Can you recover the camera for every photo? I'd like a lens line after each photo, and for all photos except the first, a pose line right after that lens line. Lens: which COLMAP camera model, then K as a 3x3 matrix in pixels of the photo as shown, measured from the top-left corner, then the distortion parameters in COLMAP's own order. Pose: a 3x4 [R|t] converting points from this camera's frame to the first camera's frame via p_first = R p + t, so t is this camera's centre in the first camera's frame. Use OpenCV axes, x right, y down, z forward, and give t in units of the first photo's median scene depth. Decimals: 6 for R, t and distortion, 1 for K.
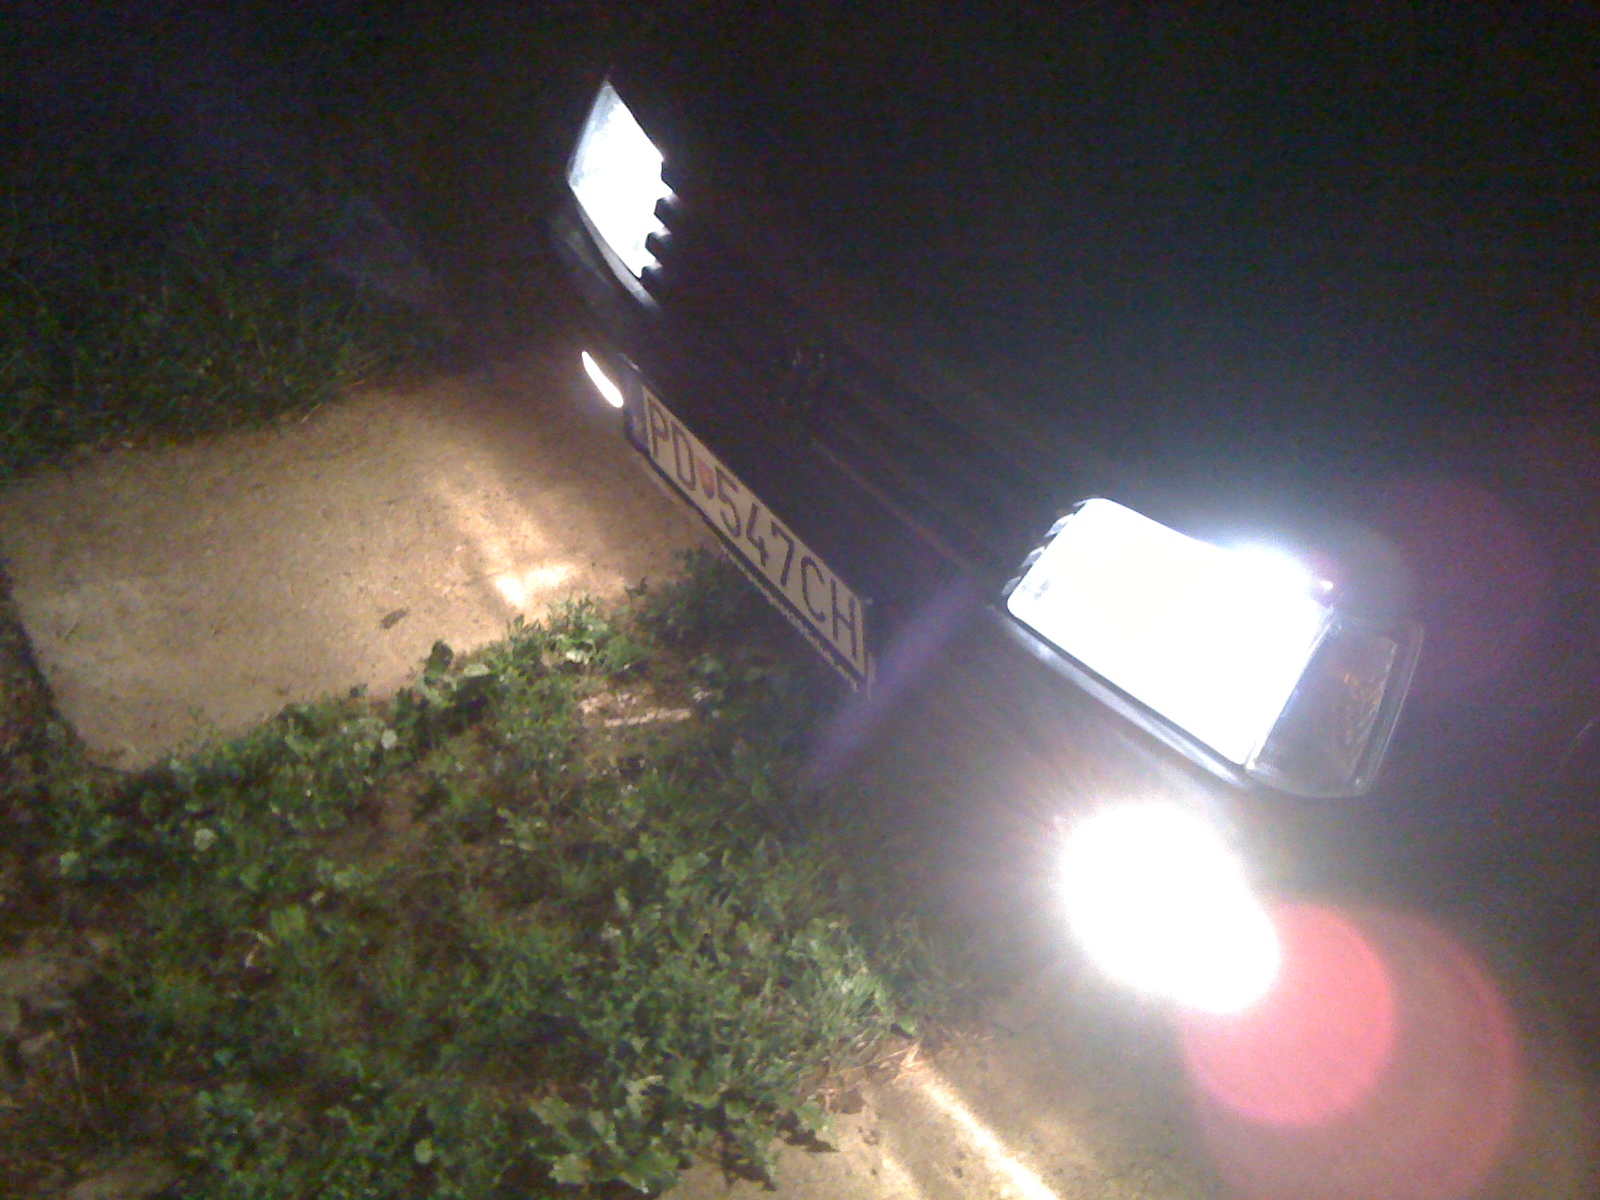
lens RADIAL K [[1760.2, 0, 799.8], [0, 1760.2, 580.4], [0, 0, 1]] dist [-0.002729, -0.038994]
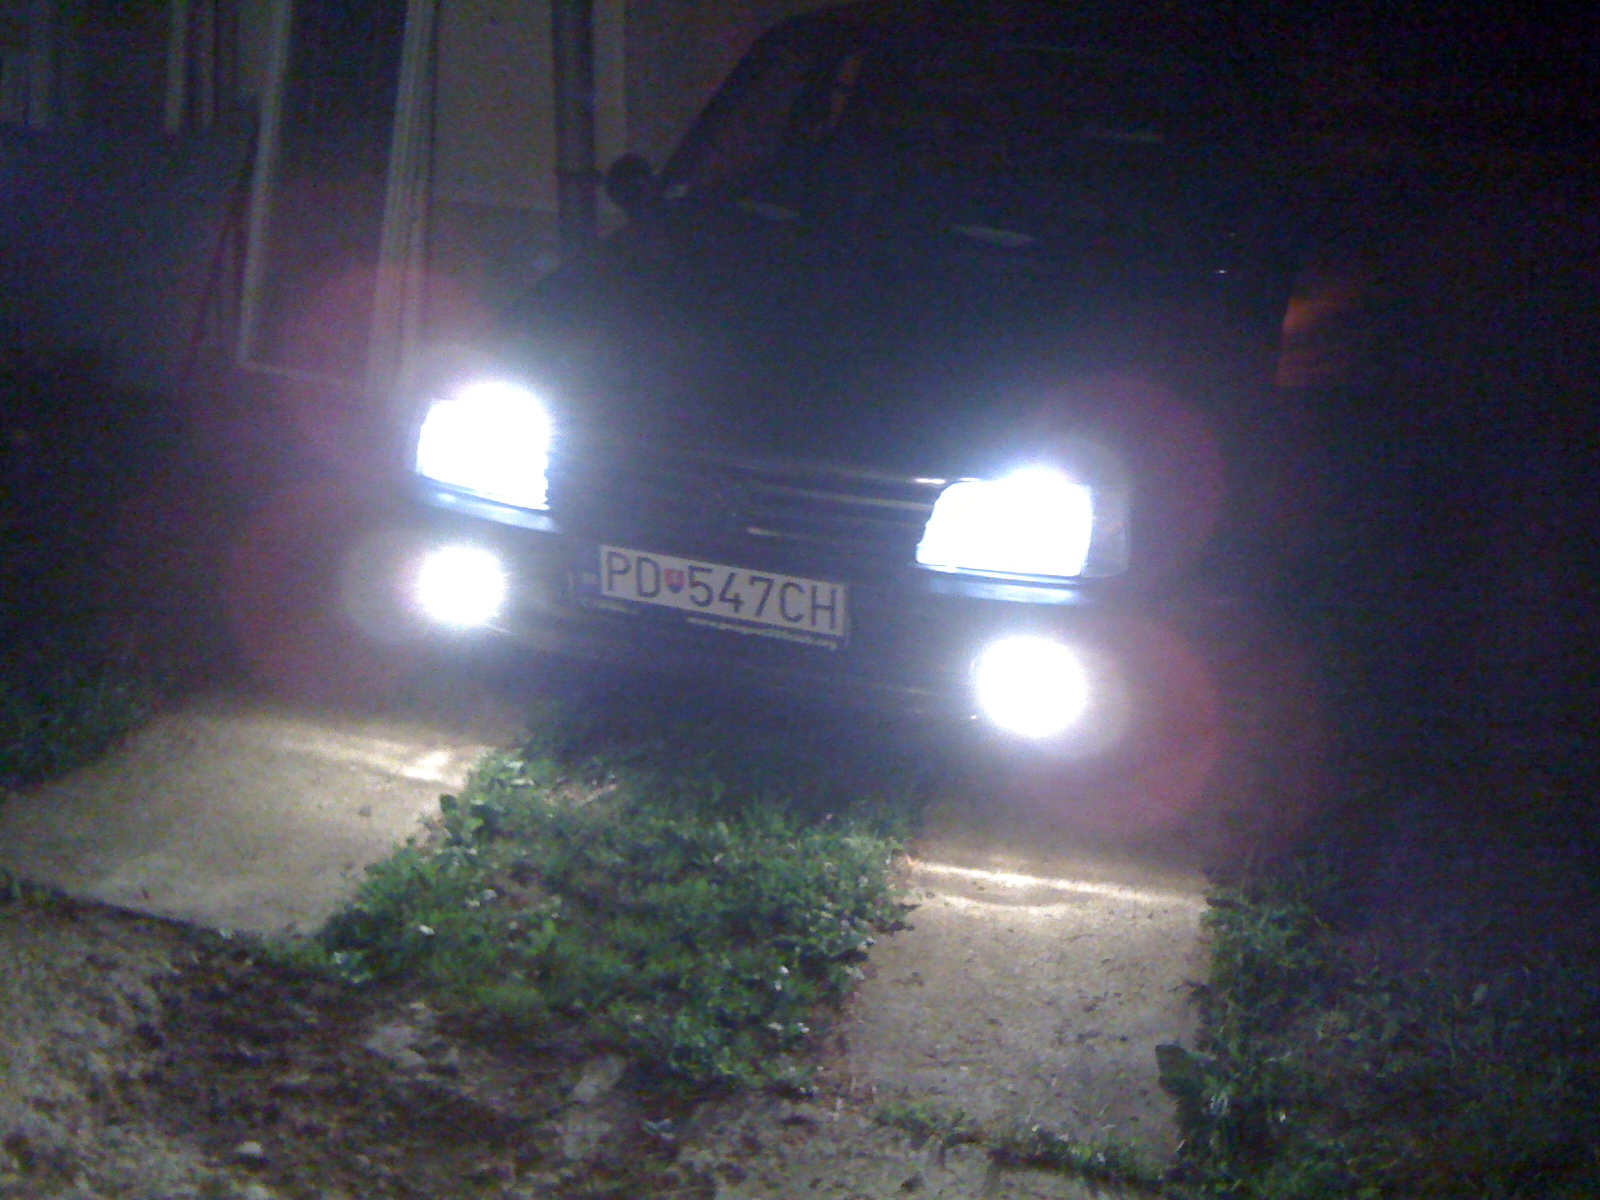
lens RADIAL K [[1760.2, 0, 799.8], [0, 1760.2, 580.4], [0, 0, 1]] dist [-0.002729, -0.038994]
pose [[0.771985, -0.237303, 0.589683, -0.936954], [0.369728, 0.922257, -0.112891, 0.171756], [-0.517050, 0.305172, 0.799706, -0.371491]]
